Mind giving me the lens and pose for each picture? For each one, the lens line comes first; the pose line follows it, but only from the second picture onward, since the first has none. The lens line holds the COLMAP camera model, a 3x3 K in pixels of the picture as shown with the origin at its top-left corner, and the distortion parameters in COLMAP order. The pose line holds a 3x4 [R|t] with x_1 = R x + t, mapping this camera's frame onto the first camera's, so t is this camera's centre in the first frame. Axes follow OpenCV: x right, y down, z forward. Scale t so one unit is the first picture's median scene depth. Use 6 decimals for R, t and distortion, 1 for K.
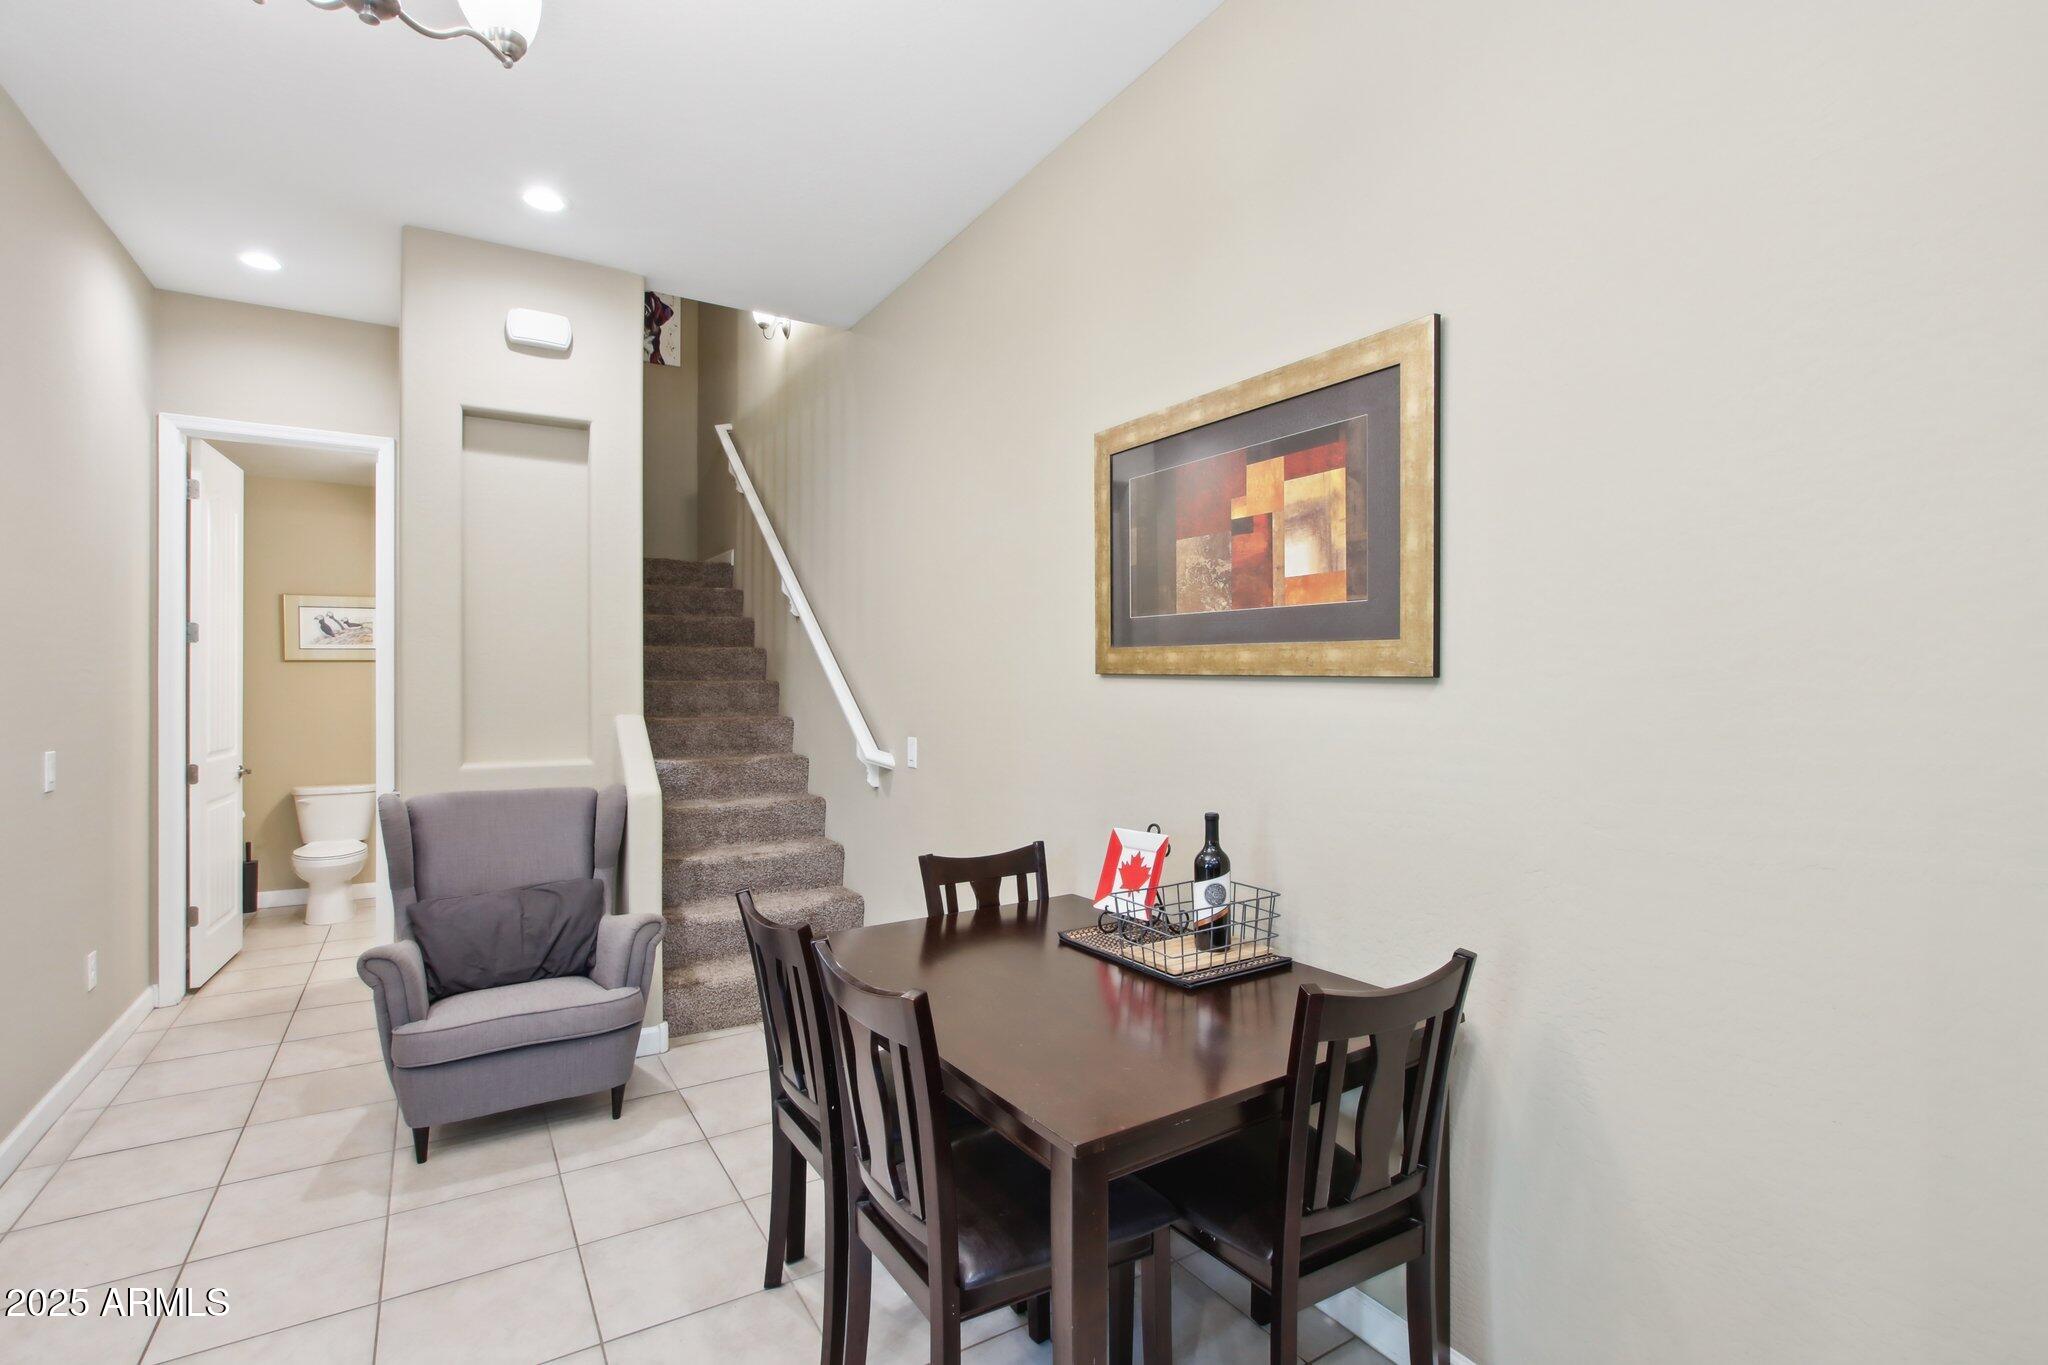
lens RADIAL K [[953.0, 0, 1022.0], [0, 953.0, 682.8], [0, 0, 1]] dist [-0.016186, 0.005602]
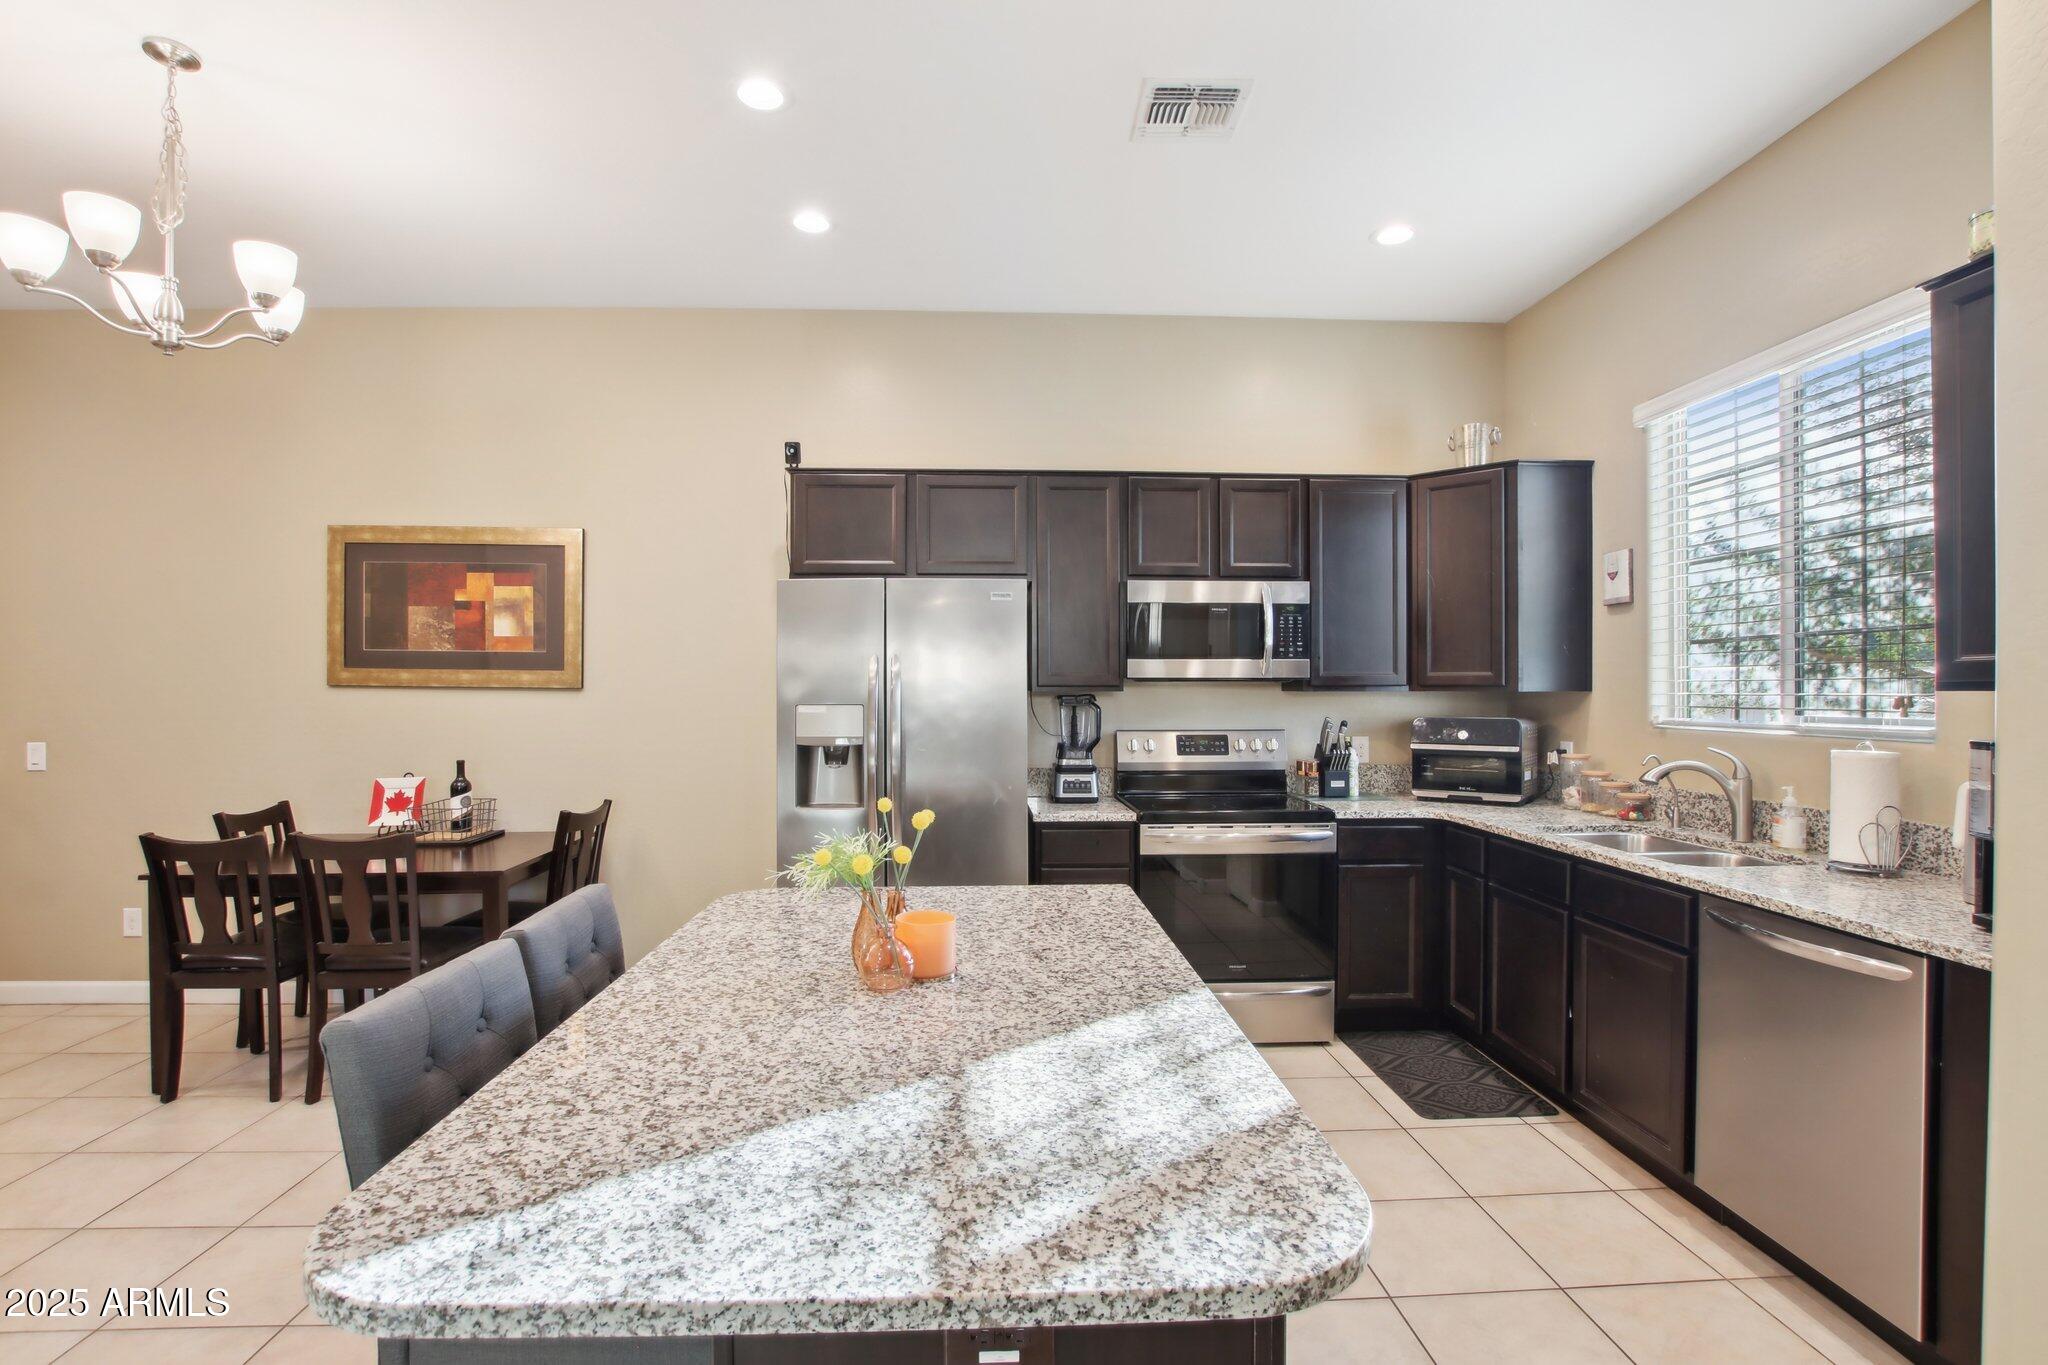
lens RADIAL K [[954.0, 0, 1019.7], [0, 954.0, 687.8], [0, 0, 1]] dist [-0.031546, 0.000149]
pose [[0.483005, 0.000664, 0.875617, -0.700499], [0.002341, 0.999995, -0.002049, 0.000172], [-0.875615, 0.003039, 0.483001, -0.677806]]
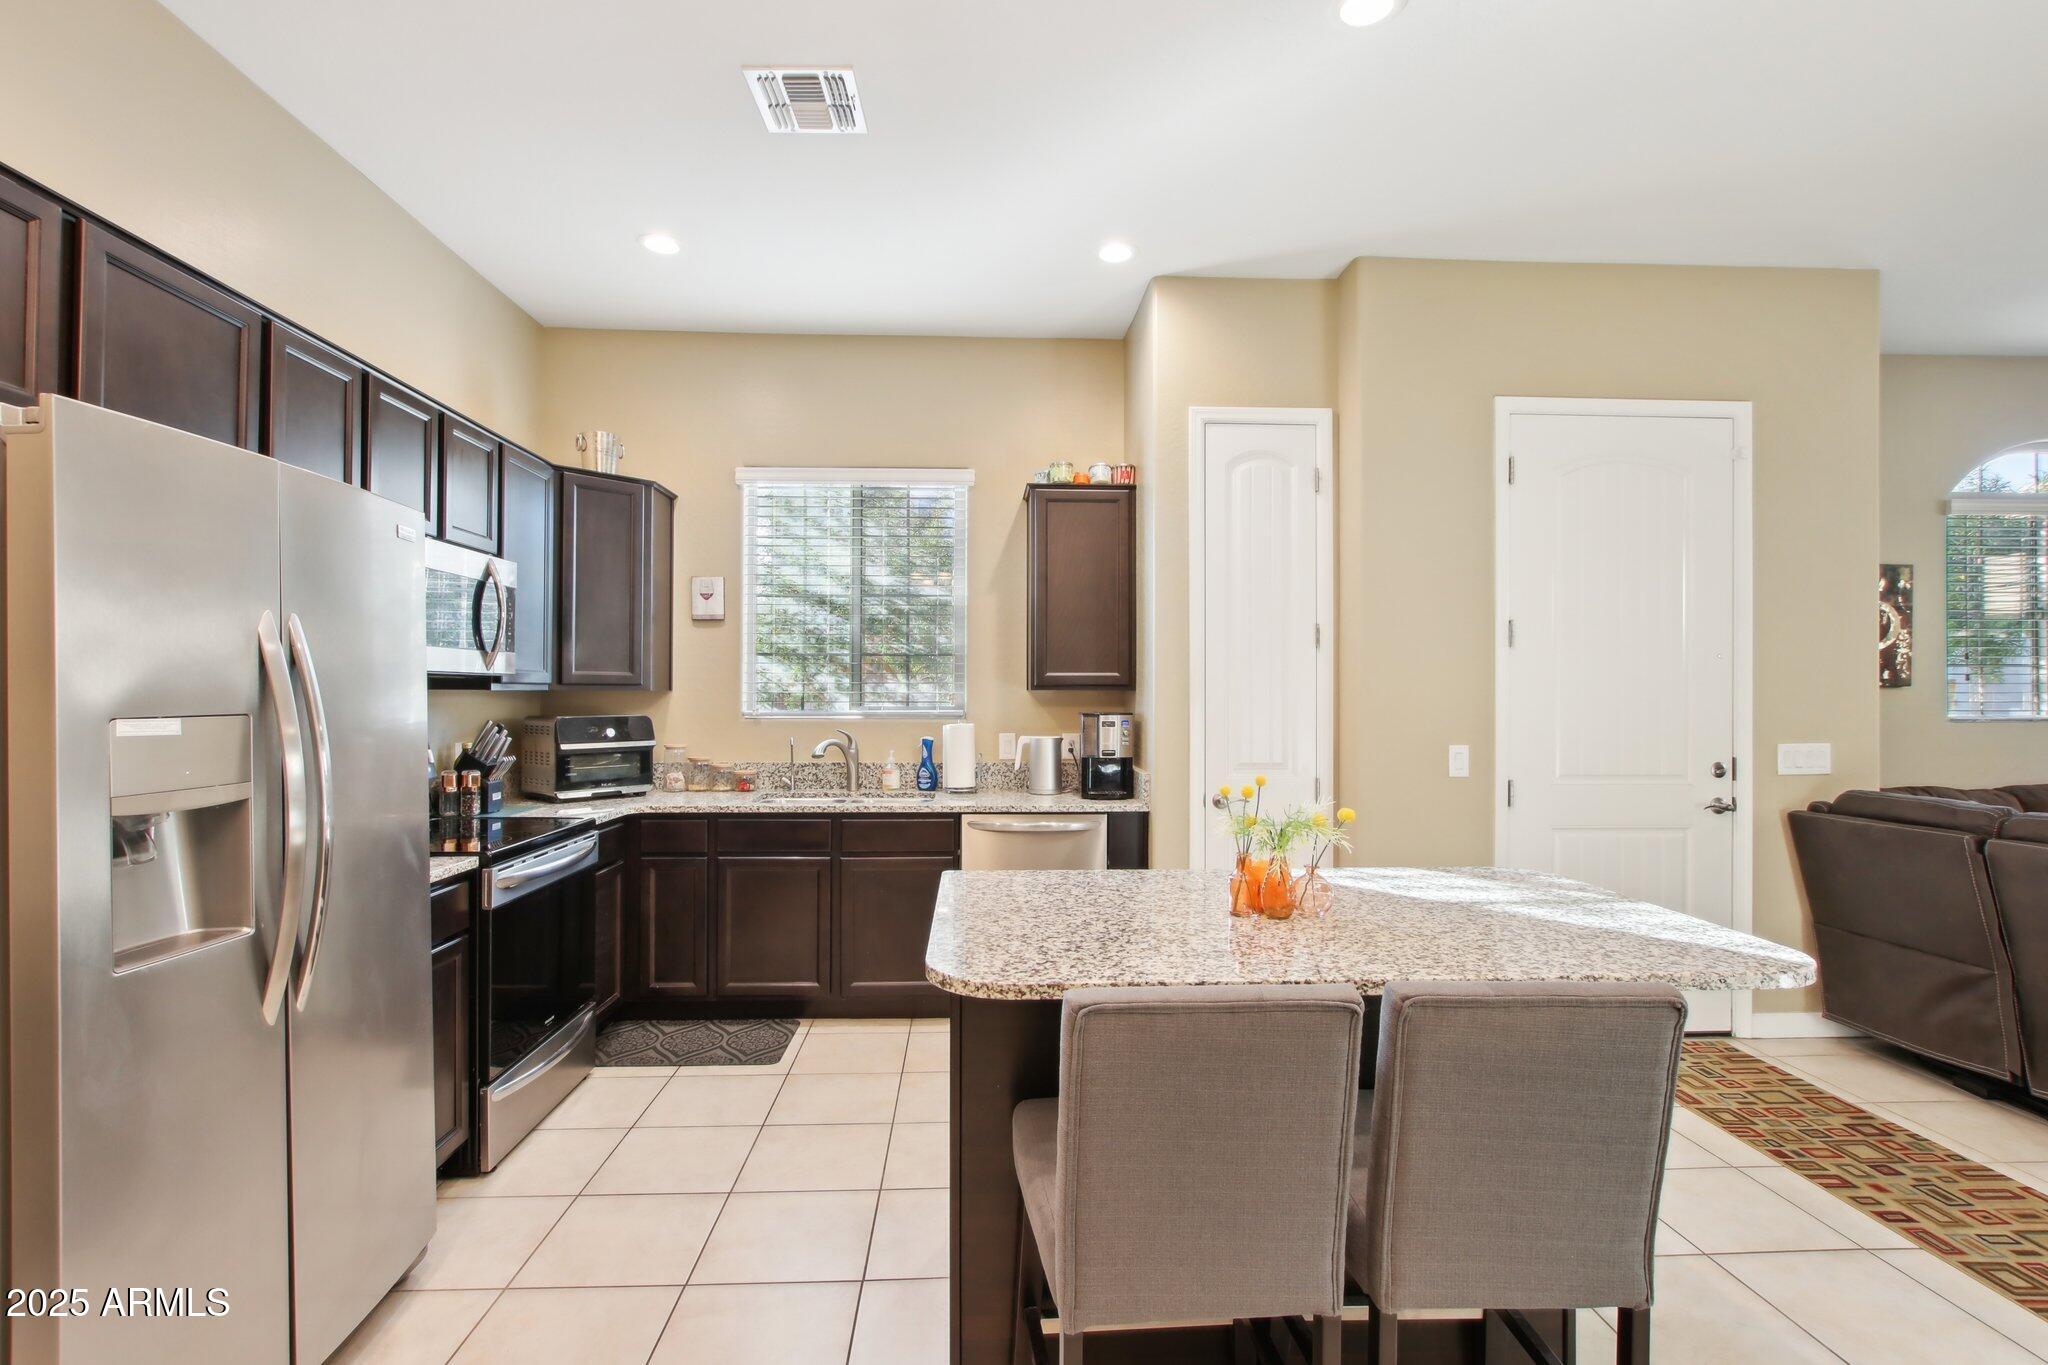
lens RADIAL K [[964.7, 0, 1018.7], [0, 964.7, 673.2], [0, 0, 1]] dist [-0.016788, 0.005517]
pose [[-0.875477, 0.007584, 0.483199, -0.414222], [-0.000870, 0.999850, -0.017269, 0.003067], [-0.483258, -0.015539, -0.875340, 0.411129]]
